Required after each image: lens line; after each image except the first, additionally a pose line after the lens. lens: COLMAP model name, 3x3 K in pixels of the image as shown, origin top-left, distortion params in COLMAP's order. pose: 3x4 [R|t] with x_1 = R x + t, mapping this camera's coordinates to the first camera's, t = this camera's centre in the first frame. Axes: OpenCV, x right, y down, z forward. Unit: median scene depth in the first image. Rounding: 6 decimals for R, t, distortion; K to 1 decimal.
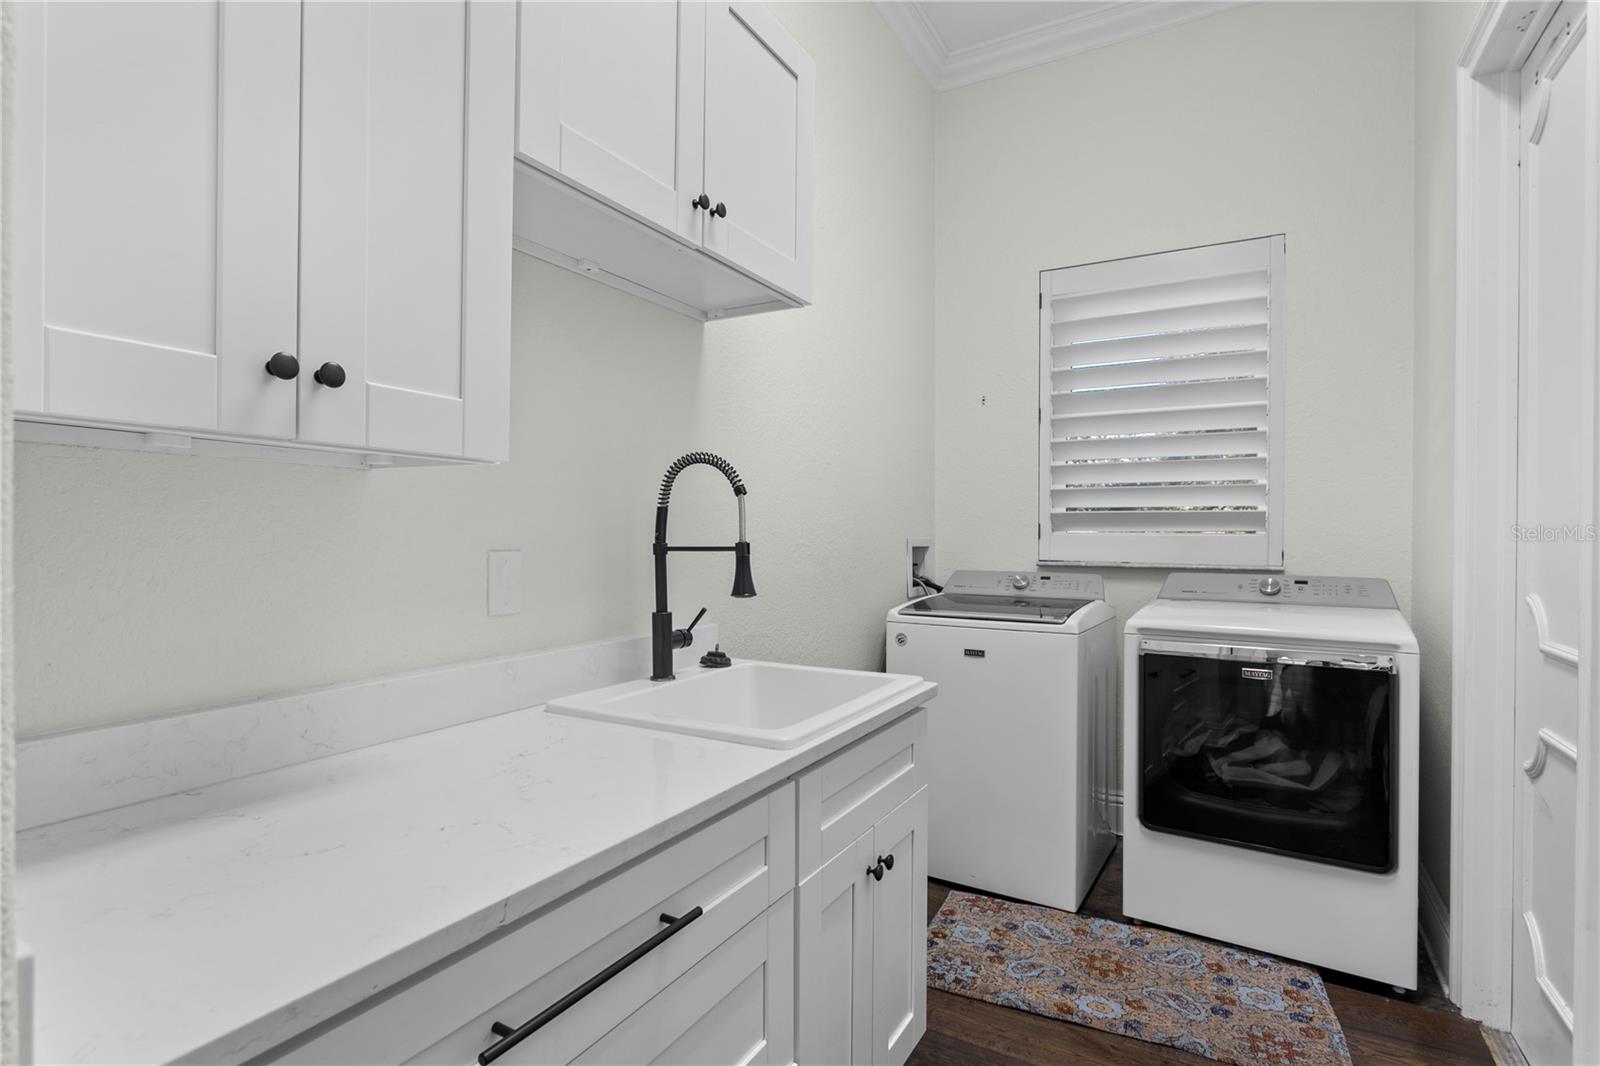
lens RADIAL K [[787.6, 0, 802.5], [0, 787.6, 529.2], [0, 0, 1]] dist [0.001552, -0.001549]
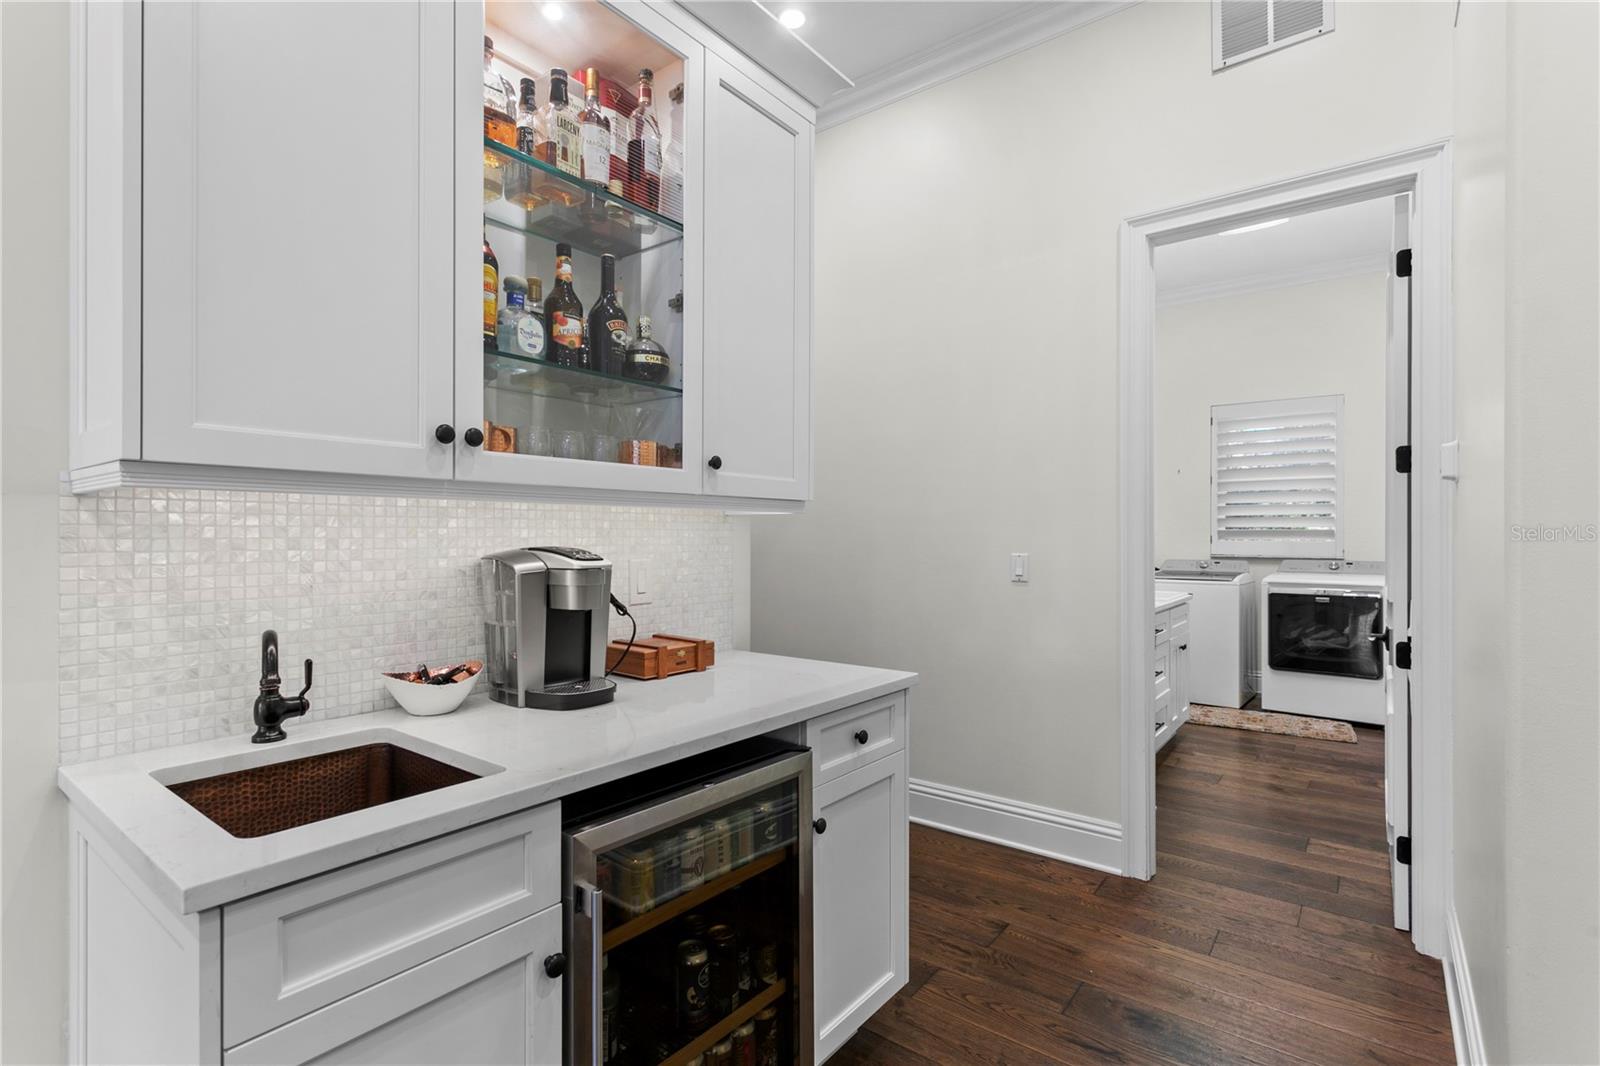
lens RADIAL K [[758.5, 0, 807.0], [0, 758.5, 529.3], [0, 0, 1]] dist [-0.001136, 0.002615]
pose [[0.991673, -0.003934, -0.128725, -0.541984], [0.002590, 0.999940, -0.010604, -0.006337], [0.128759, 0.010182, 0.991624, -1.194347]]
